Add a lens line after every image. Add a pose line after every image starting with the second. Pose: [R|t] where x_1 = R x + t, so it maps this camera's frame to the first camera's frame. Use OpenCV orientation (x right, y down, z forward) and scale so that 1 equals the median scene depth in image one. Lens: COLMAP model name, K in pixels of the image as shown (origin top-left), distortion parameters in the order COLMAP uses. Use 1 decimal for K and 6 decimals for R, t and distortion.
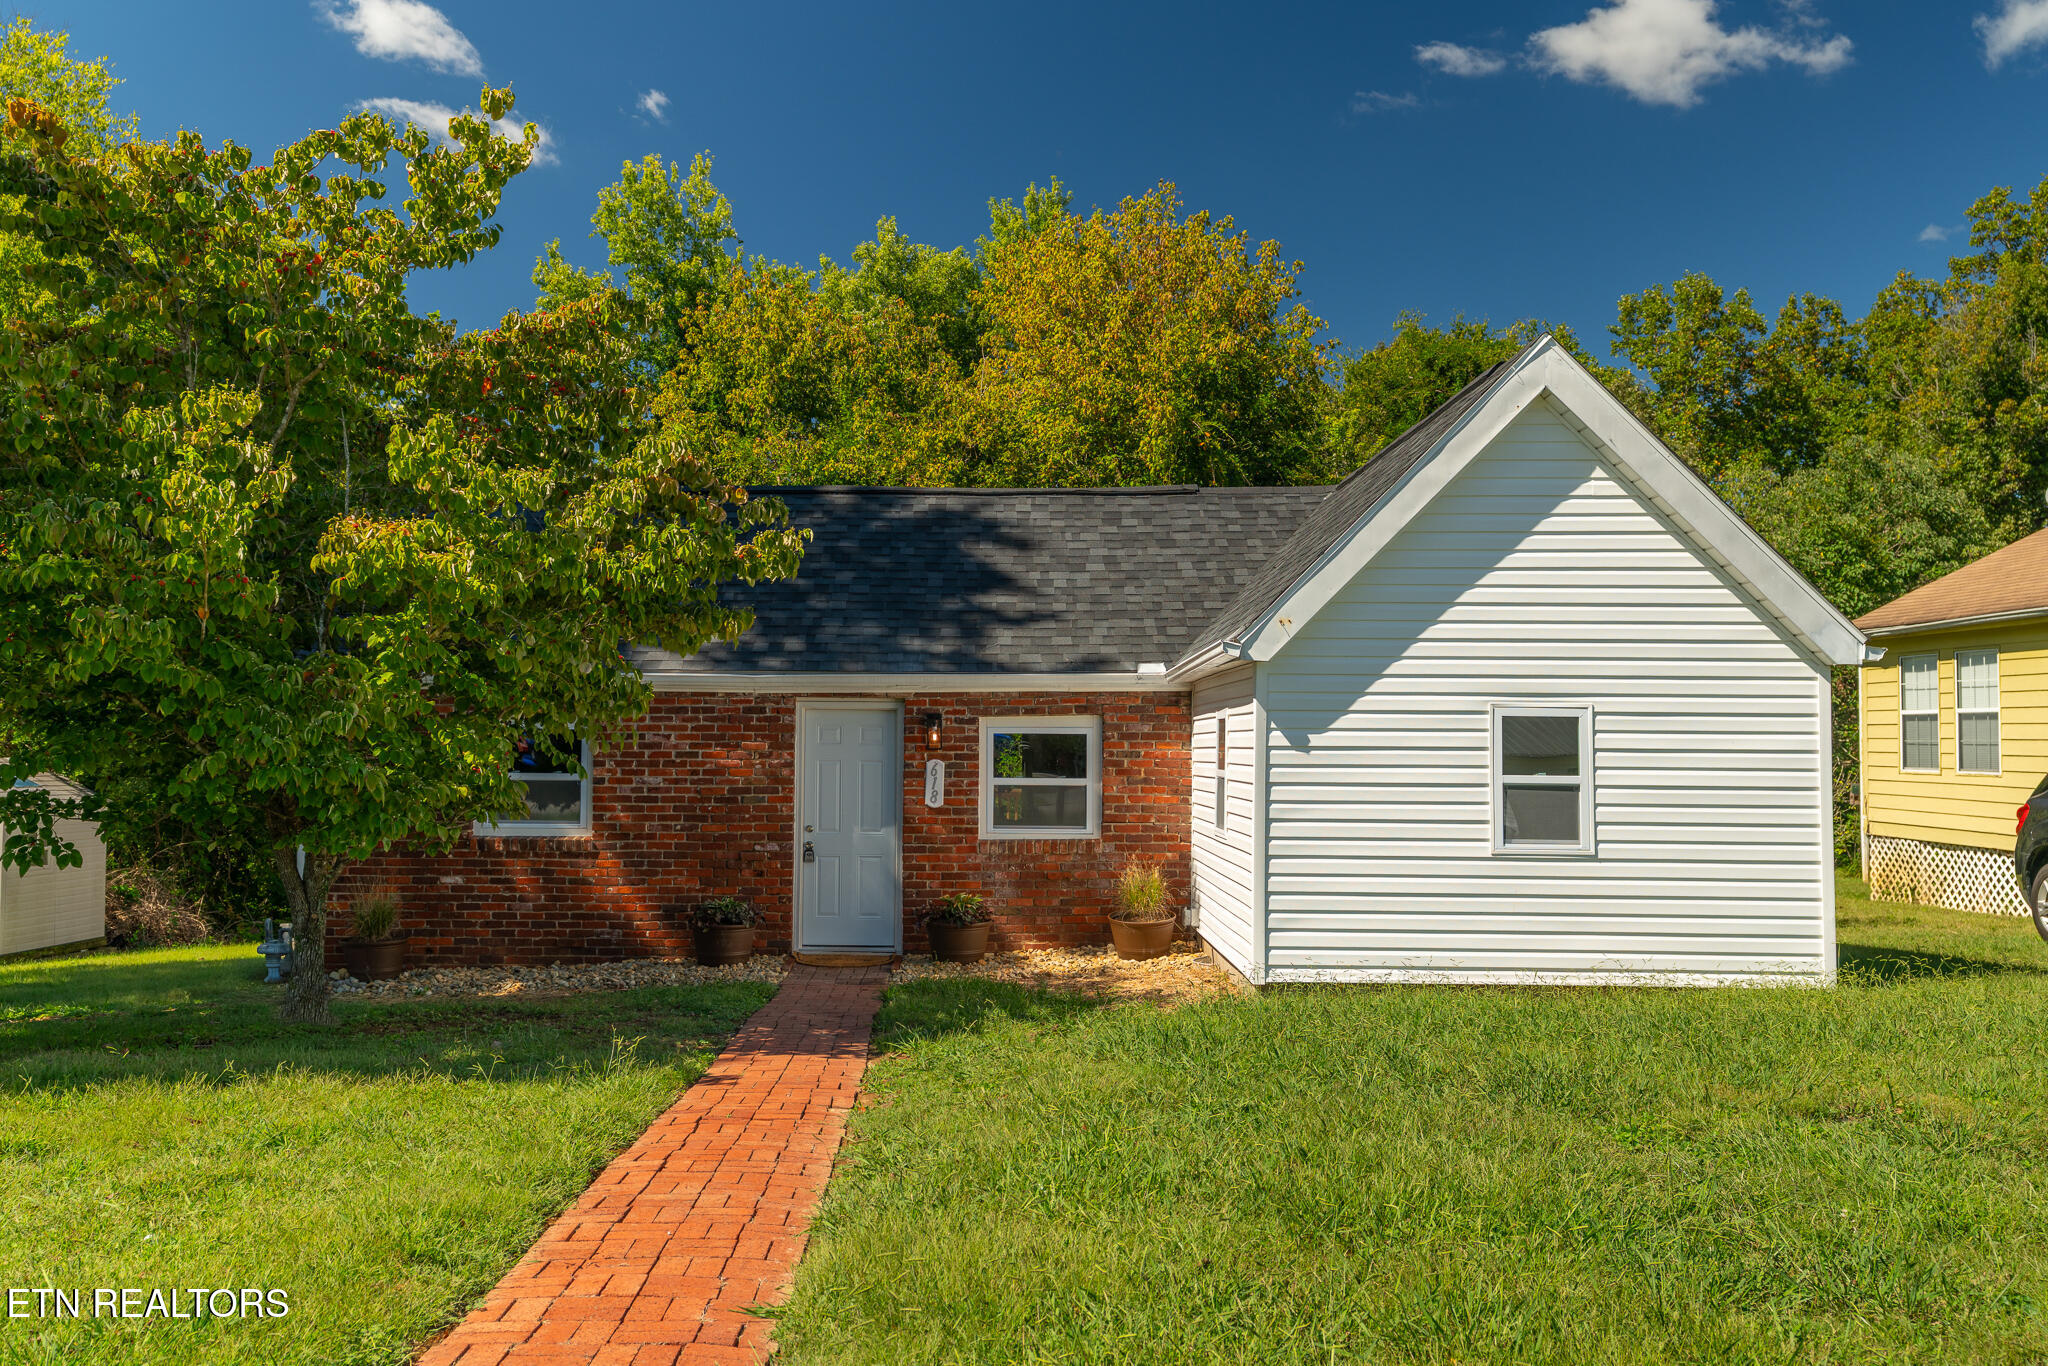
lens RADIAL K [[1711.8, 0, 1024.0], [0, 1711.8, 683.0], [0, 0, 1]] dist [0.005640, 0.001423]
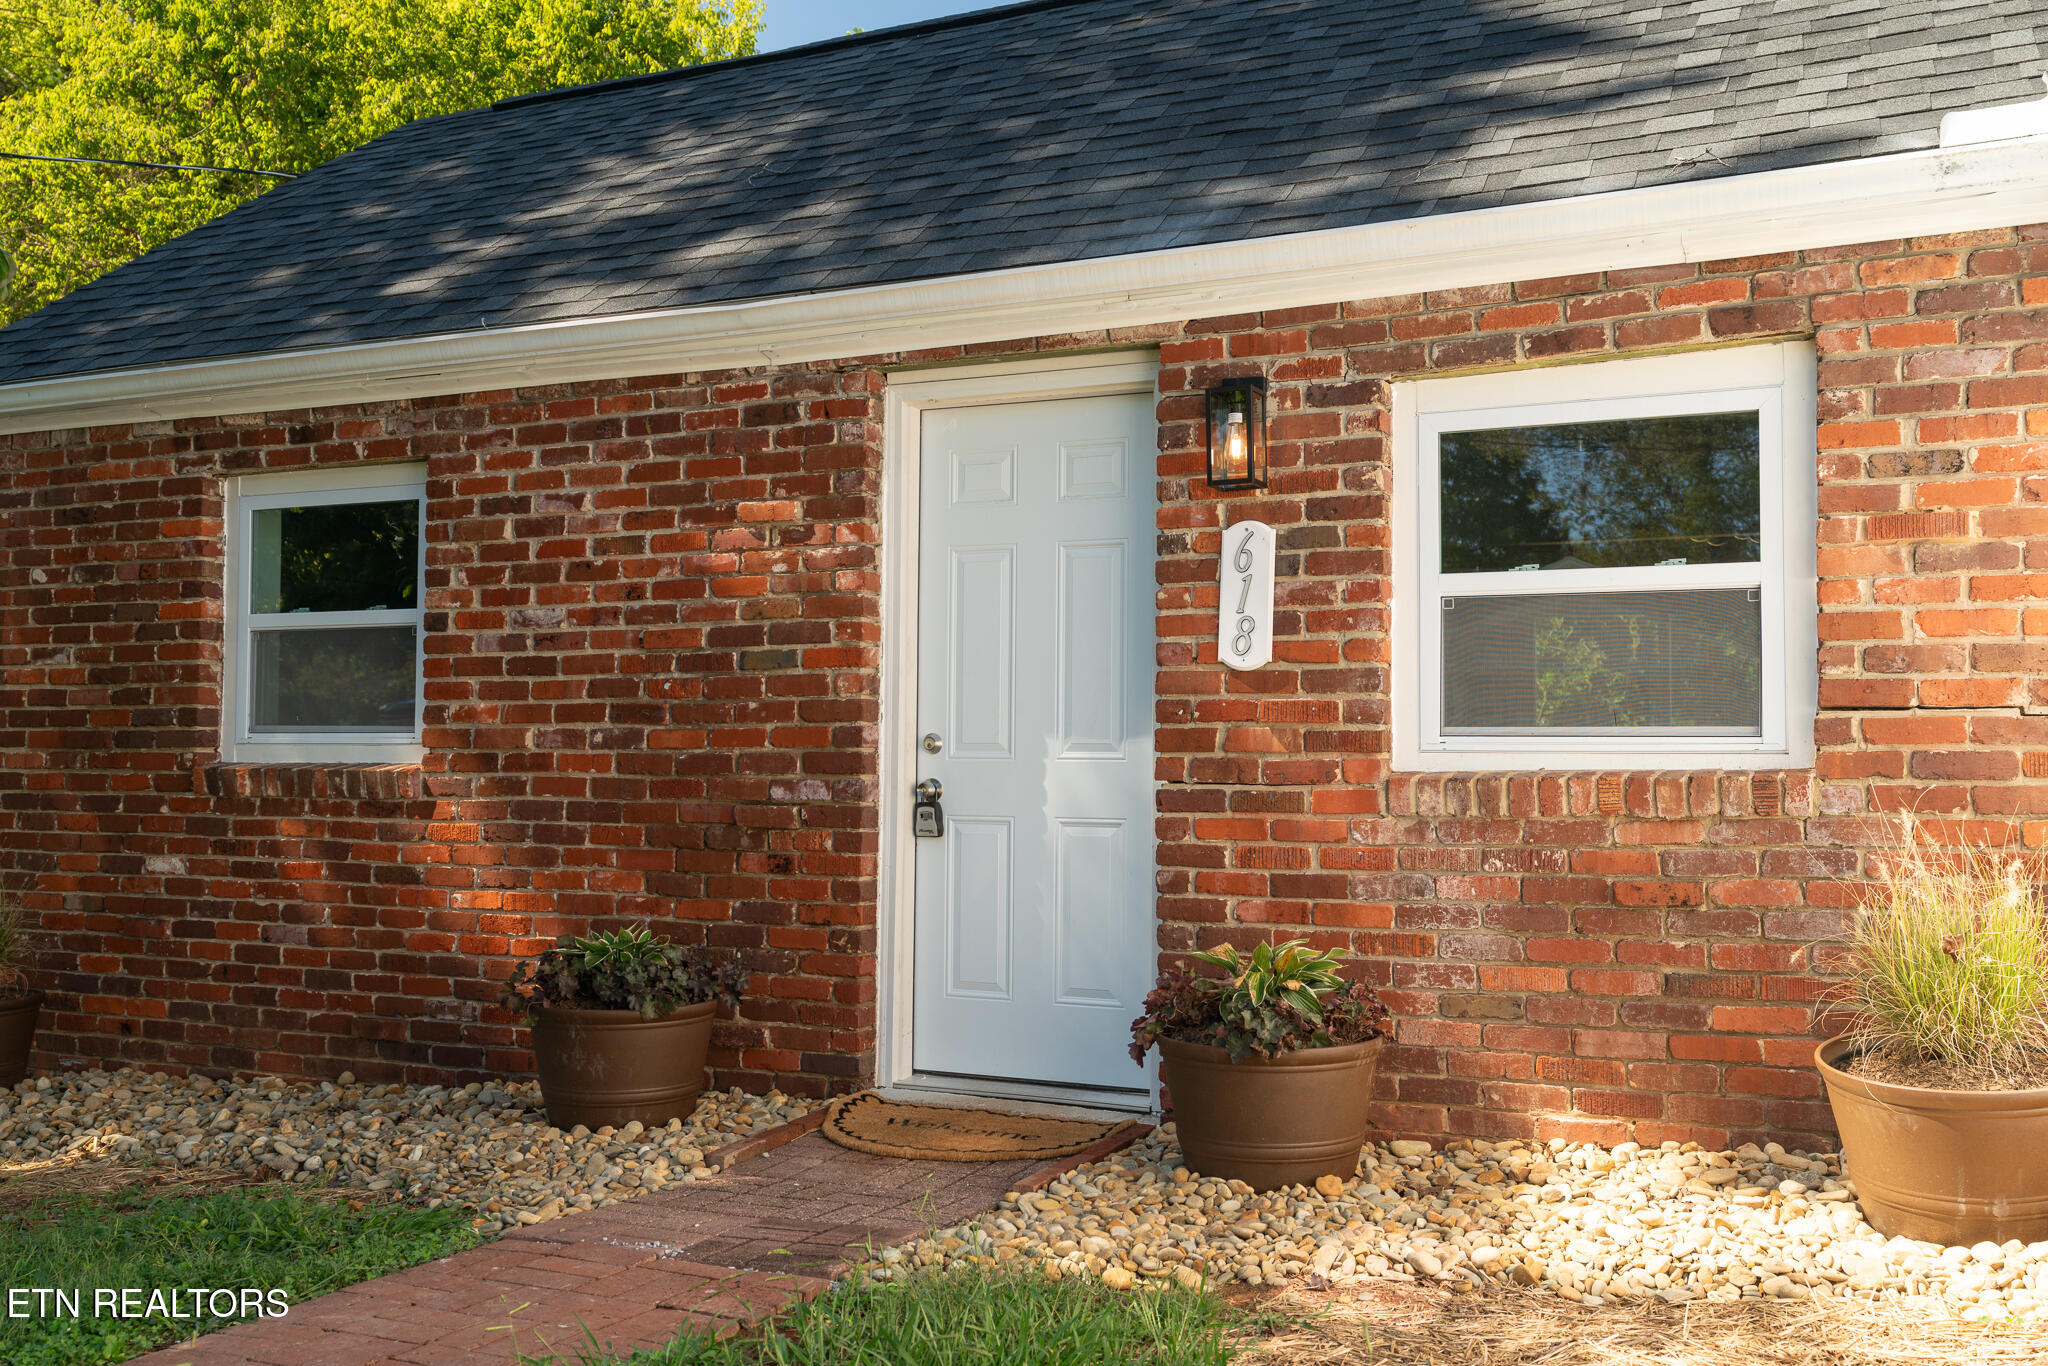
lens RADIAL K [[1935.4, 0, 1024.0], [0, 1935.4, 683.0], [0, 0, 1]] dist [0.010418, 0.008951]
pose [[0.890929, -0.021958, -0.453612, 0.074694], [0.027248, 0.999616, 0.005129, 0.072237], [0.453325, -0.016930, 0.891185, 0.659637]]
